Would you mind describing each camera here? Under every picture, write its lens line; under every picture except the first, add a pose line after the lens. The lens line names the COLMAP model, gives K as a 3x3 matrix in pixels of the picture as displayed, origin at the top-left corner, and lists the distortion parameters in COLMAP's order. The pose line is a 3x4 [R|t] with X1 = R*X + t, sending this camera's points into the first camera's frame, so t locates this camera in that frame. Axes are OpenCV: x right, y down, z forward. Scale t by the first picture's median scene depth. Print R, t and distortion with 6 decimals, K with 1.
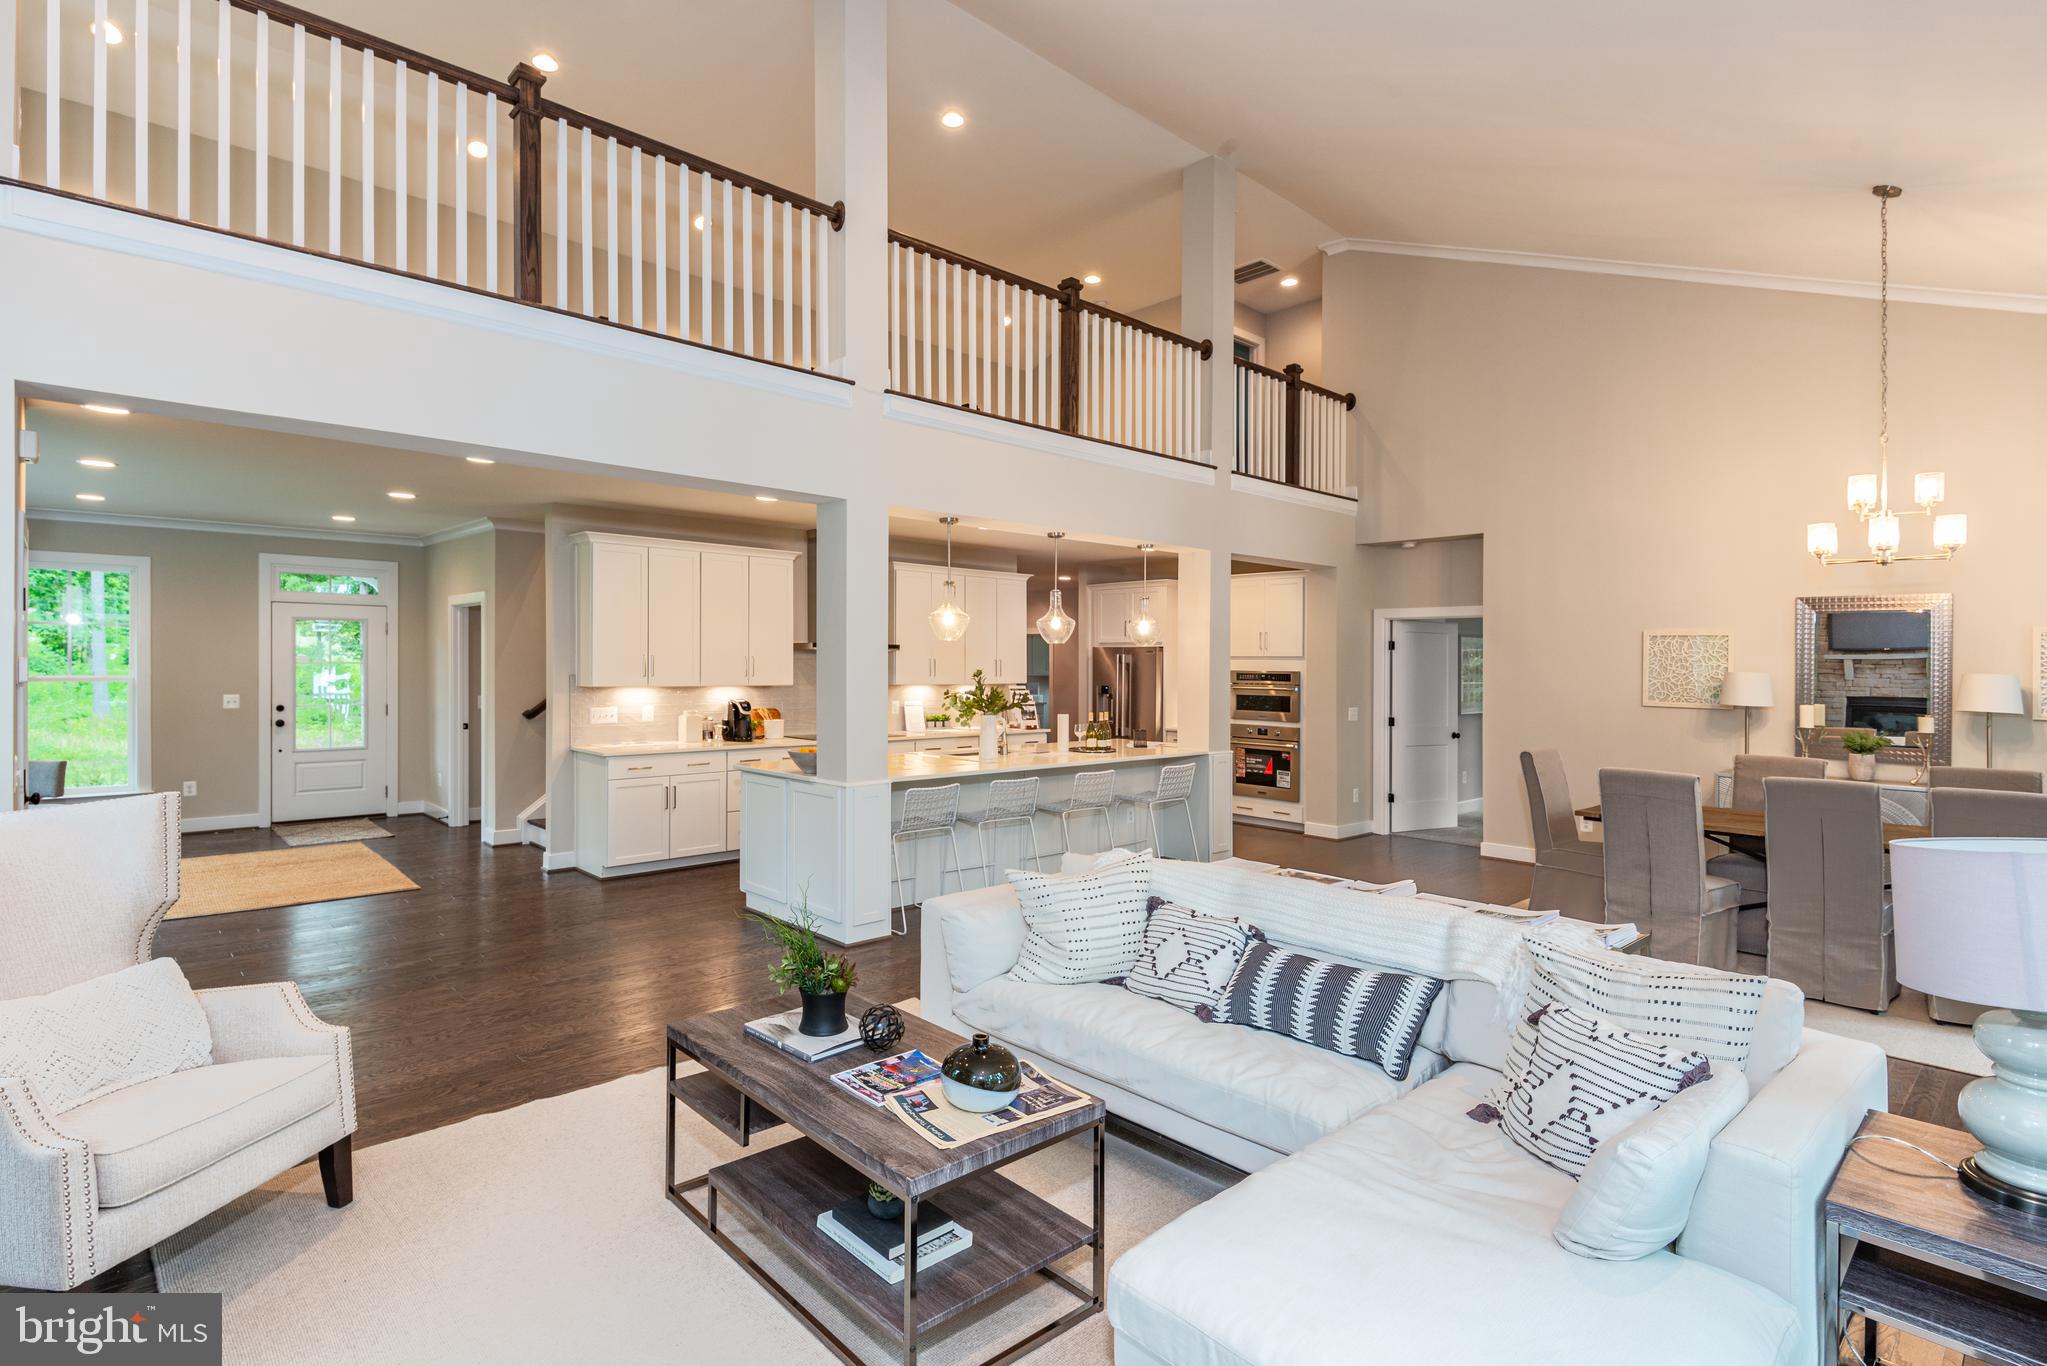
lens RADIAL K [[1009.5, 0, 1026.1], [0, 1009.5, 652.0], [0, 0, 1]] dist [0.013812, 0.000068]
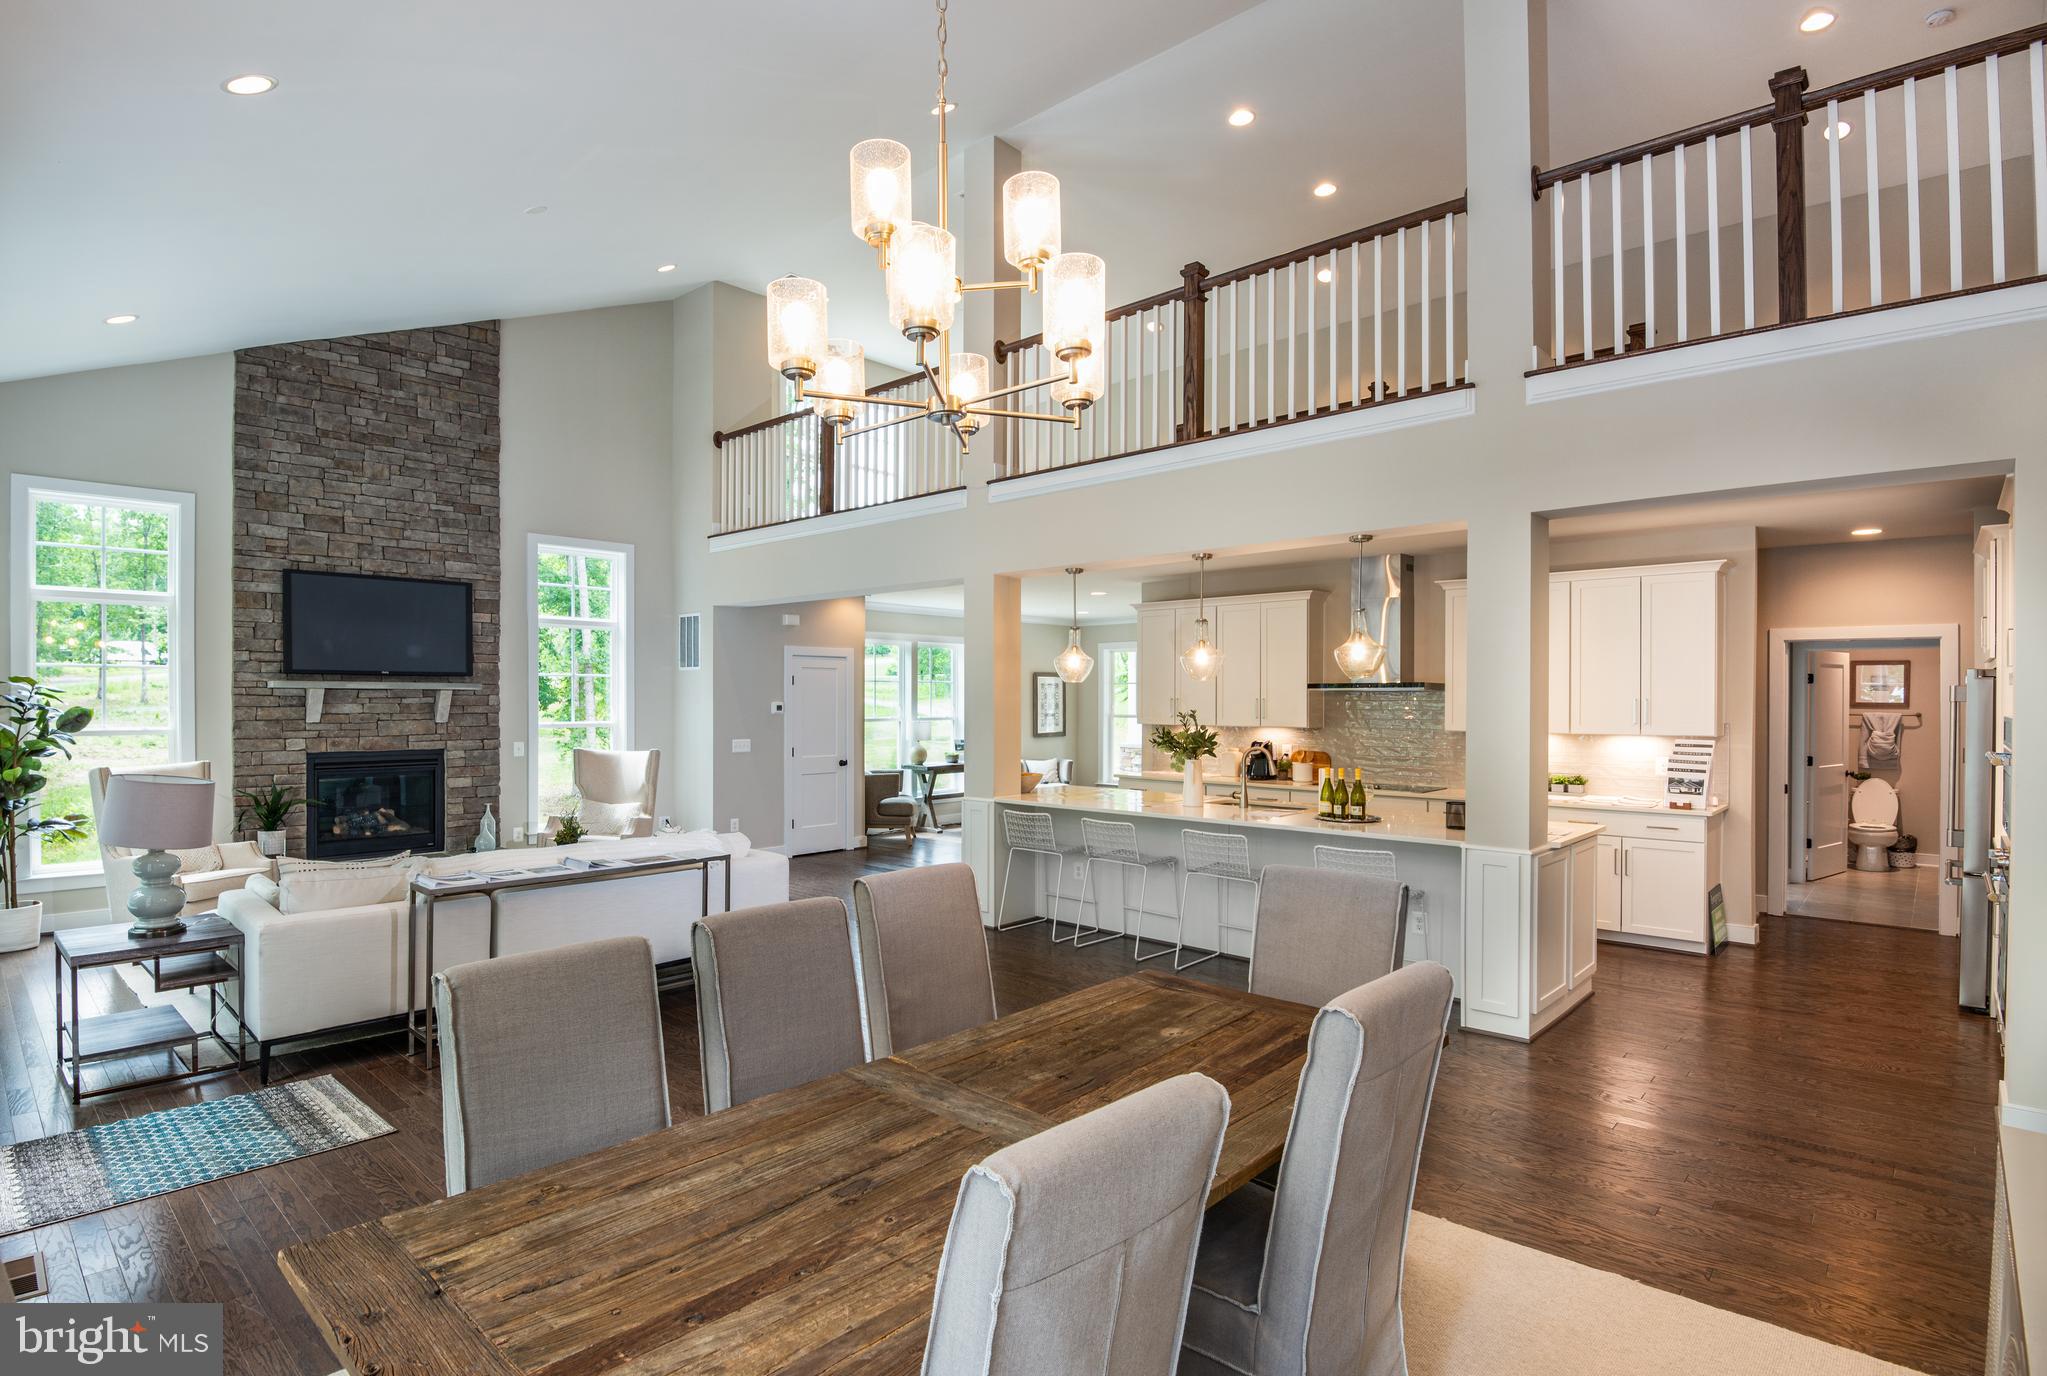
lens RADIAL K [[916.0, 0, 1024.4], [0, 916.0, 717.0], [0, 0, 1]] dist [-0.027785, -0.000464]
pose [[0.118190, 0.003644, -0.992984, 0.697847], [0.005132, 0.999978, 0.004280, 0.015802], [0.992978, -0.005602, 0.118169, 0.654900]]
